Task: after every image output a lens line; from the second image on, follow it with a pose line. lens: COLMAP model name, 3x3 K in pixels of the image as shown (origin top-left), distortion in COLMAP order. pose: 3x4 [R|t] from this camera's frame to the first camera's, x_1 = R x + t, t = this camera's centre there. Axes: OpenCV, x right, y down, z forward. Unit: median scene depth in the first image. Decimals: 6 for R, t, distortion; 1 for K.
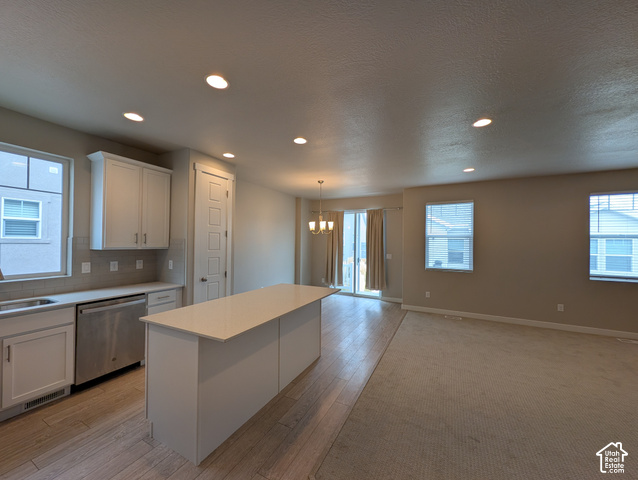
lens RADIAL K [[246.5, 0, 319.0], [0, 246.5, 240.0], [0, 0, 1]] dist [-0.000638, -0.000038]
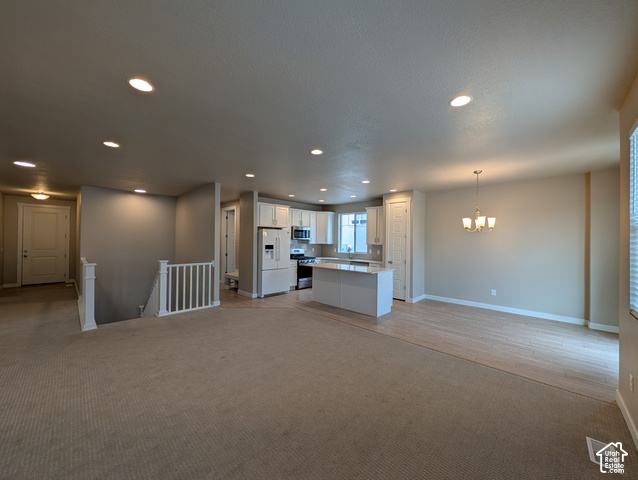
lens RADIAL K [[246.5, 0, 319.0], [0, 246.5, 240.0], [0, 0, 1]] dist [-0.000638, -0.000038]
pose [[-0.281807, -0.014675, -0.959359, 1.488883], [0.001047, 0.999878, -0.015602, 0.025166], [0.959471, -0.005401, -0.281757, 1.040737]]
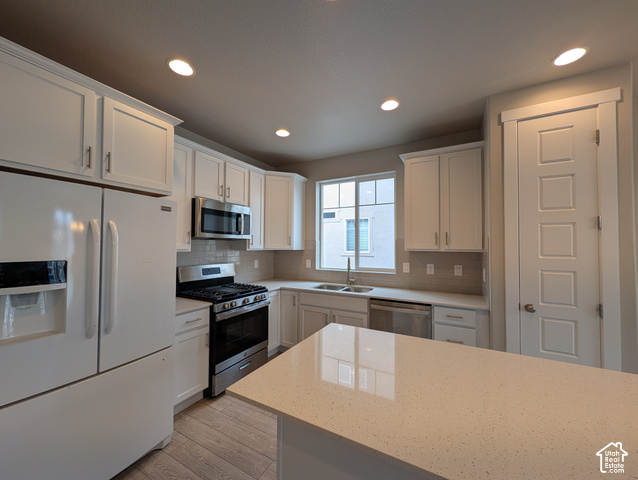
lens RADIAL K [[246.5, 0, 319.0], [0, 246.5, 240.0], [0, 0, 1]] dist [-0.000638, -0.000038]
pose [[-0.017682, -0.029387, -0.999412, 0.110930], [0.011033, 0.999501, -0.029585, 0.016927], [0.999783, -0.011550, -0.017349, 0.550256]]
